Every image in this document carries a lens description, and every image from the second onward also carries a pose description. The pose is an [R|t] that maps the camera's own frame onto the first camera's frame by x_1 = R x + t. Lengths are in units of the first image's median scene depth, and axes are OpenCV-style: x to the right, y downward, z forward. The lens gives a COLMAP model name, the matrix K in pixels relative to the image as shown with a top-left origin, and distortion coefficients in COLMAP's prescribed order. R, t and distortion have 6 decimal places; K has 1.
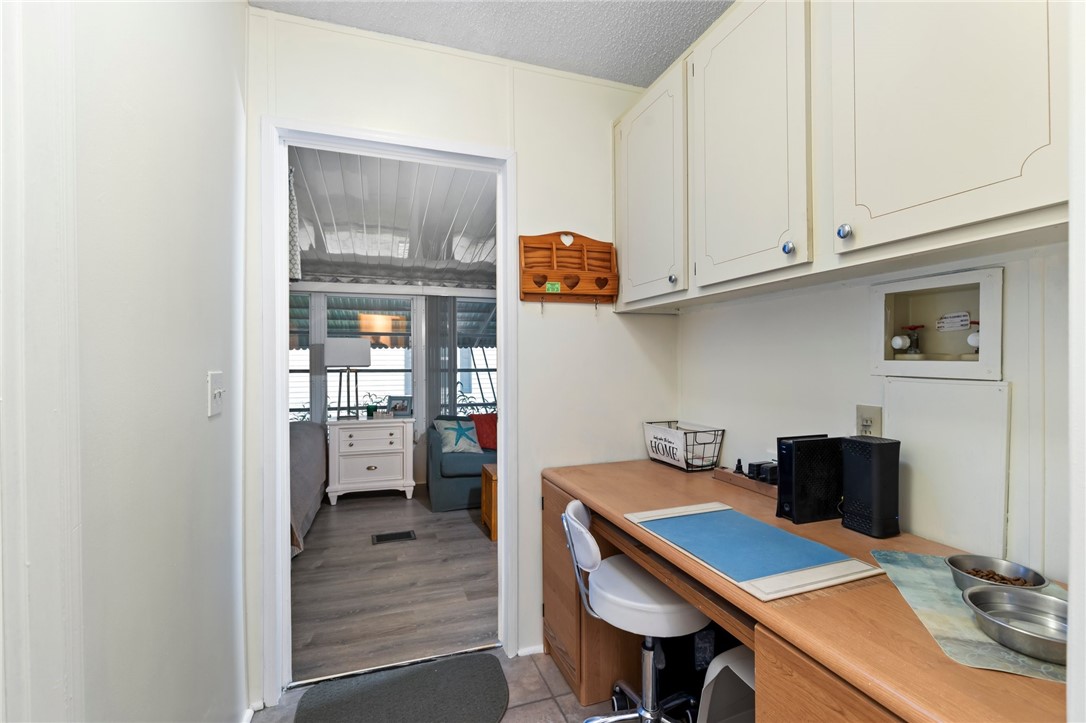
lens RADIAL K [[489.1, 0, 543.0], [0, 489.1, 361.5], [0, 0, 1]] dist [0.000143, -0.000053]
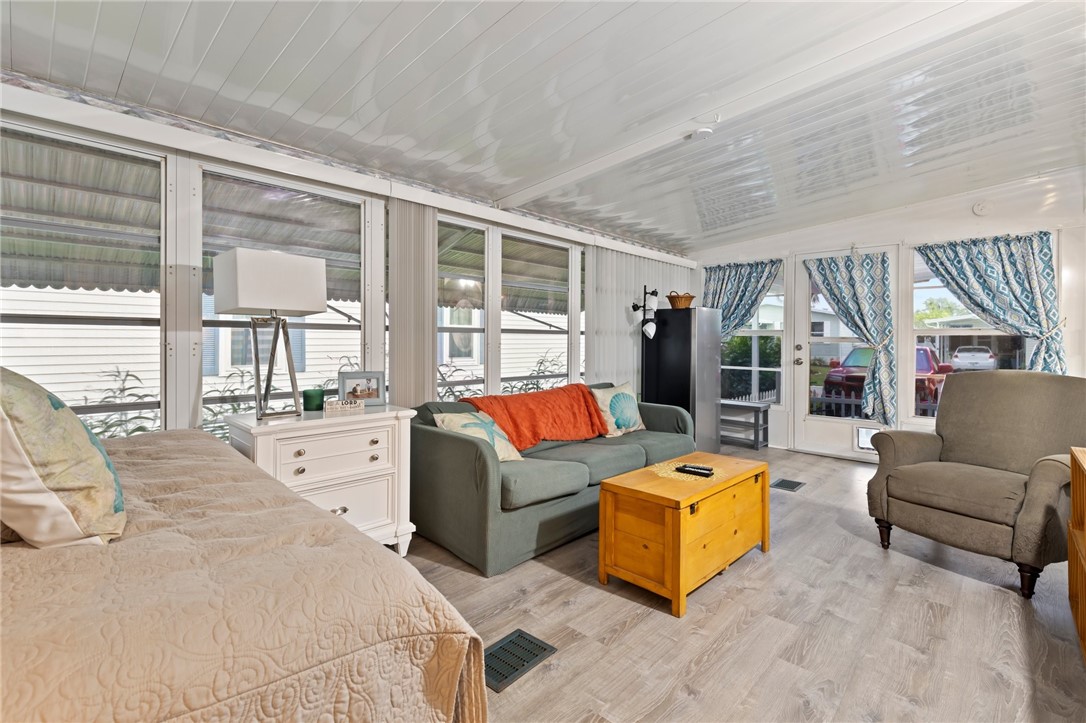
lens RADIAL K [[509.3, 0, 542.7], [0, 509.3, 342.8], [0, 0, 1]] dist [0.000174, 0.000011]
pose [[0.888695, 0.000849, 0.458497, -0.395937], [-0.003085, 0.999987, 0.004127, 0.038703], [-0.458488, -0.005082, 0.888686, 0.426059]]
